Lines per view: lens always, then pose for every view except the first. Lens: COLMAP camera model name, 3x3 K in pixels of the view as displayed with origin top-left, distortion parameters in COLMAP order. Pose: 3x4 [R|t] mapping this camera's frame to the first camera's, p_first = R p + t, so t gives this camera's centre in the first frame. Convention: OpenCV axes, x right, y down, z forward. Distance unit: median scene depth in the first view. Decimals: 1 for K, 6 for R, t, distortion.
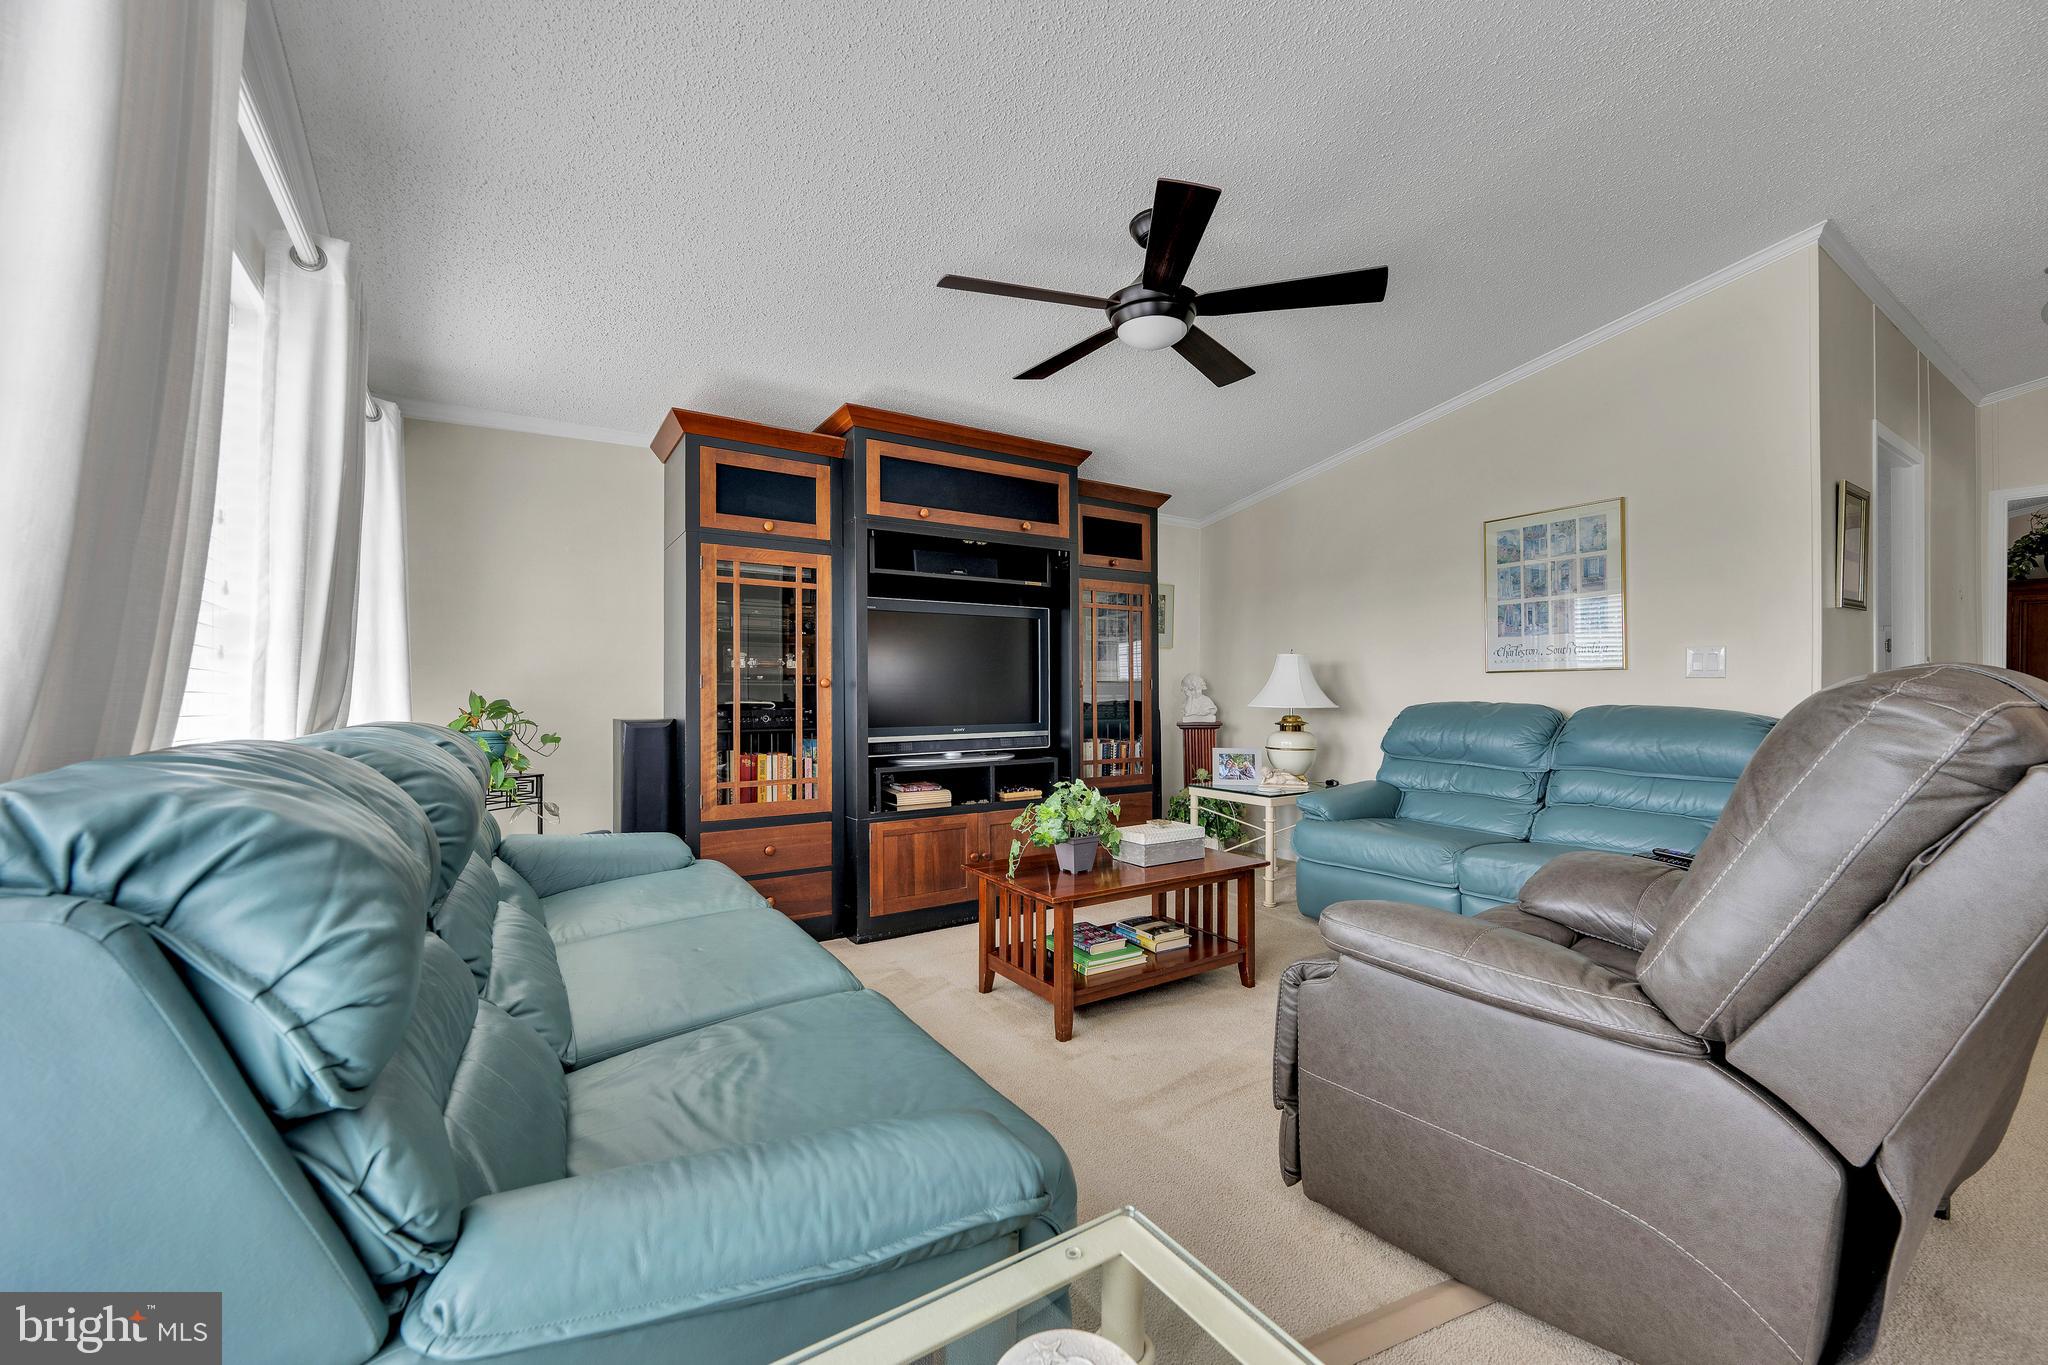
lens RADIAL K [[811.1, 0, 1015.9], [0, 811.1, 677.0], [0, 0, 1]] dist [-0.000927, -0.000022]
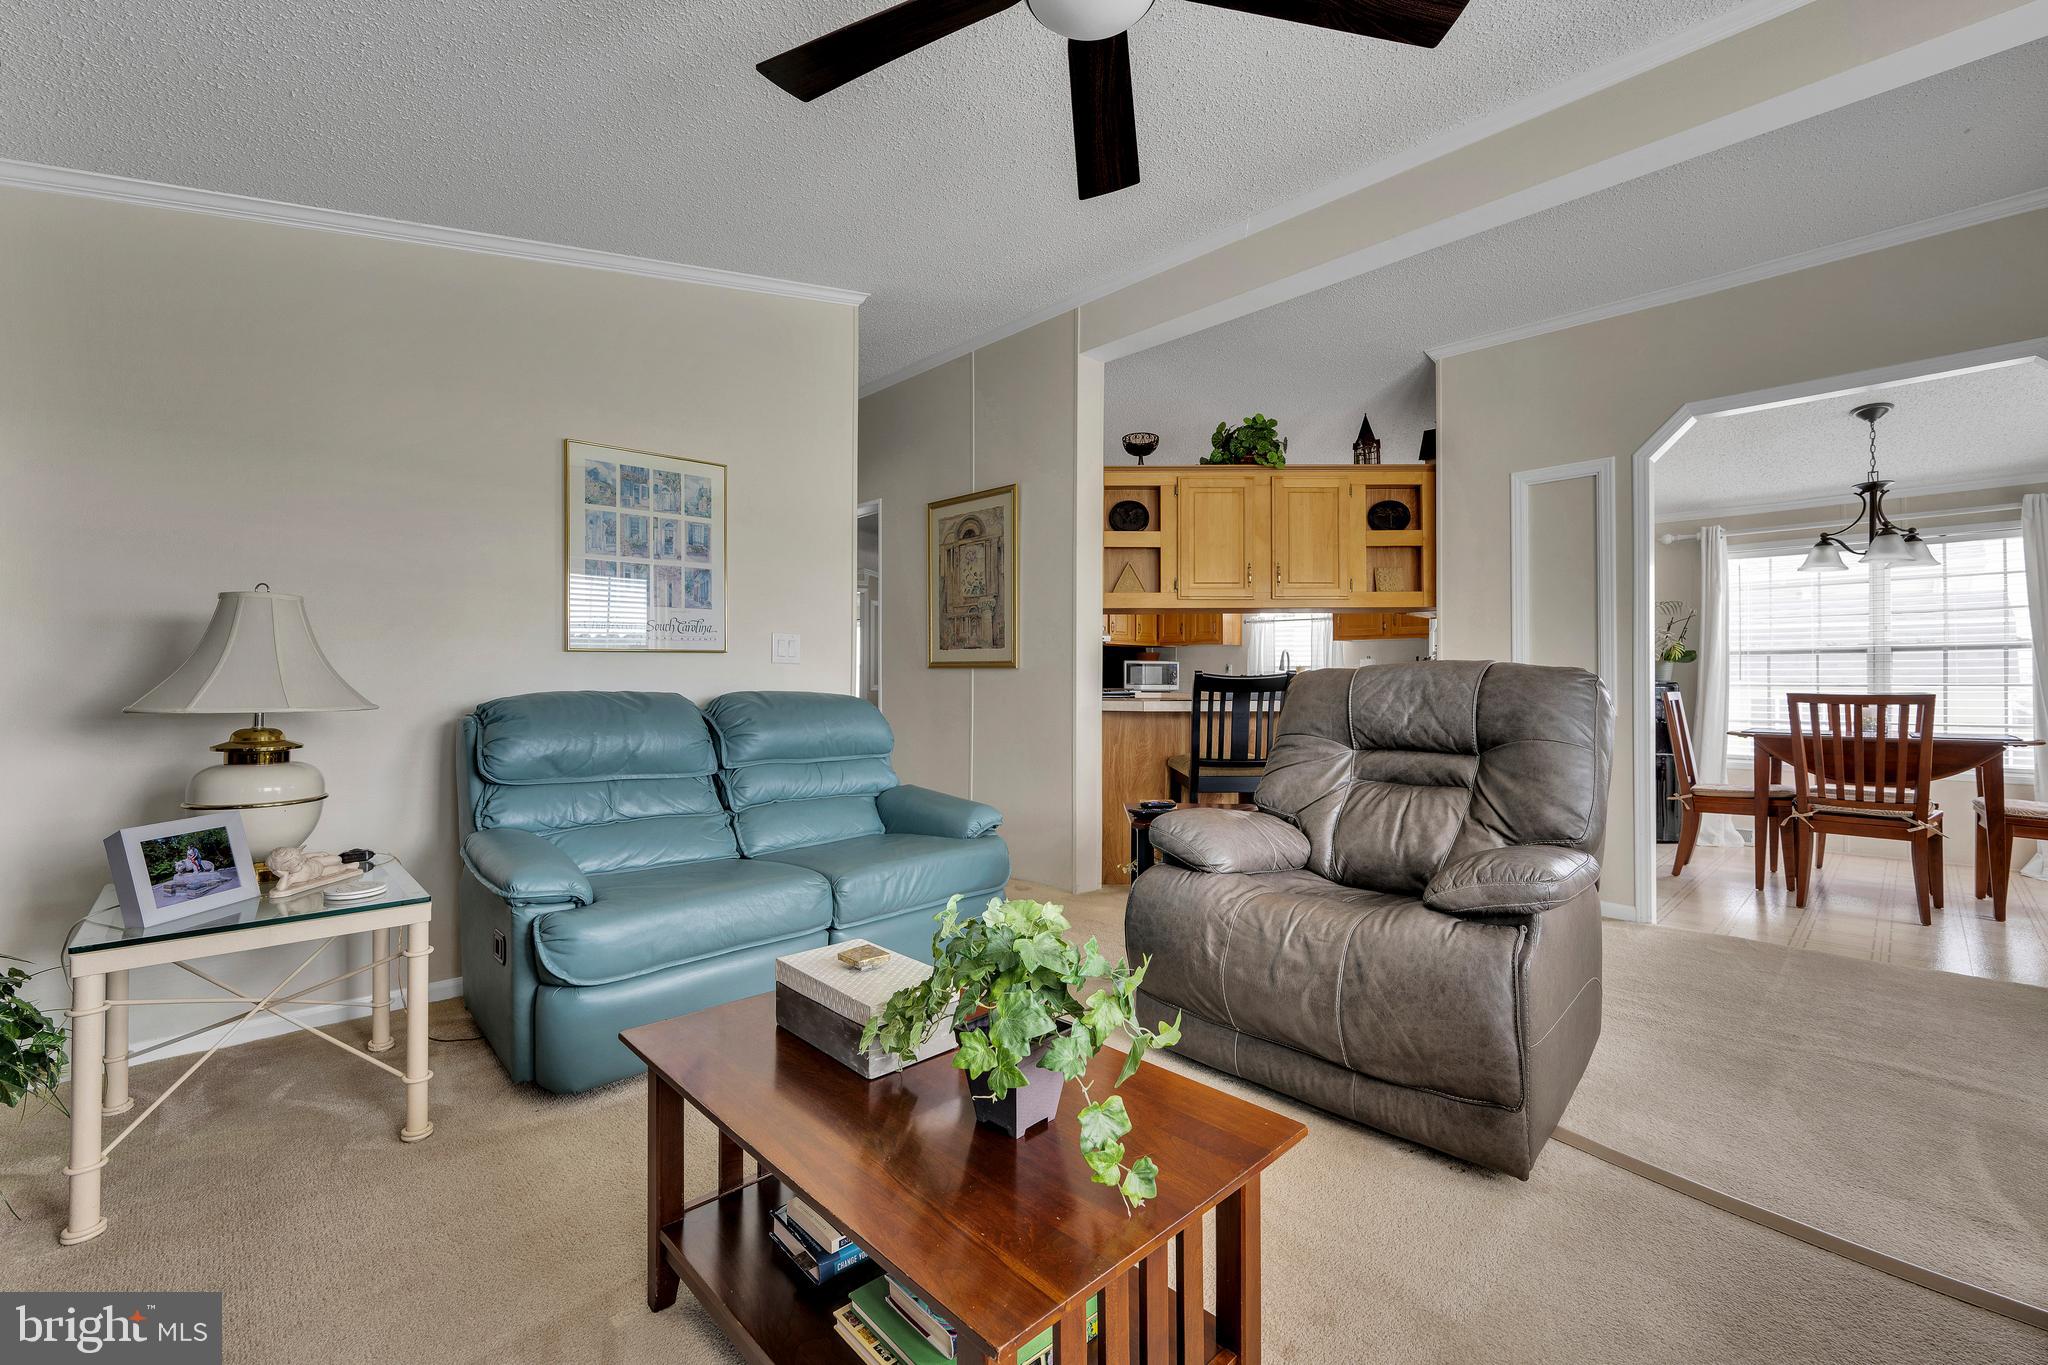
lens RADIAL K [[857.5, 0, 1033.0], [0, 857.5, 670.3], [0, 0, 1]] dist [0.000244, 0.000102]
pose [[-0.193467, 0.009165, 0.981064, -0.310582], [-0.019053, 0.999733, -0.013097, 0.018485], [-0.980922, -0.021226, -0.193240, 0.965583]]
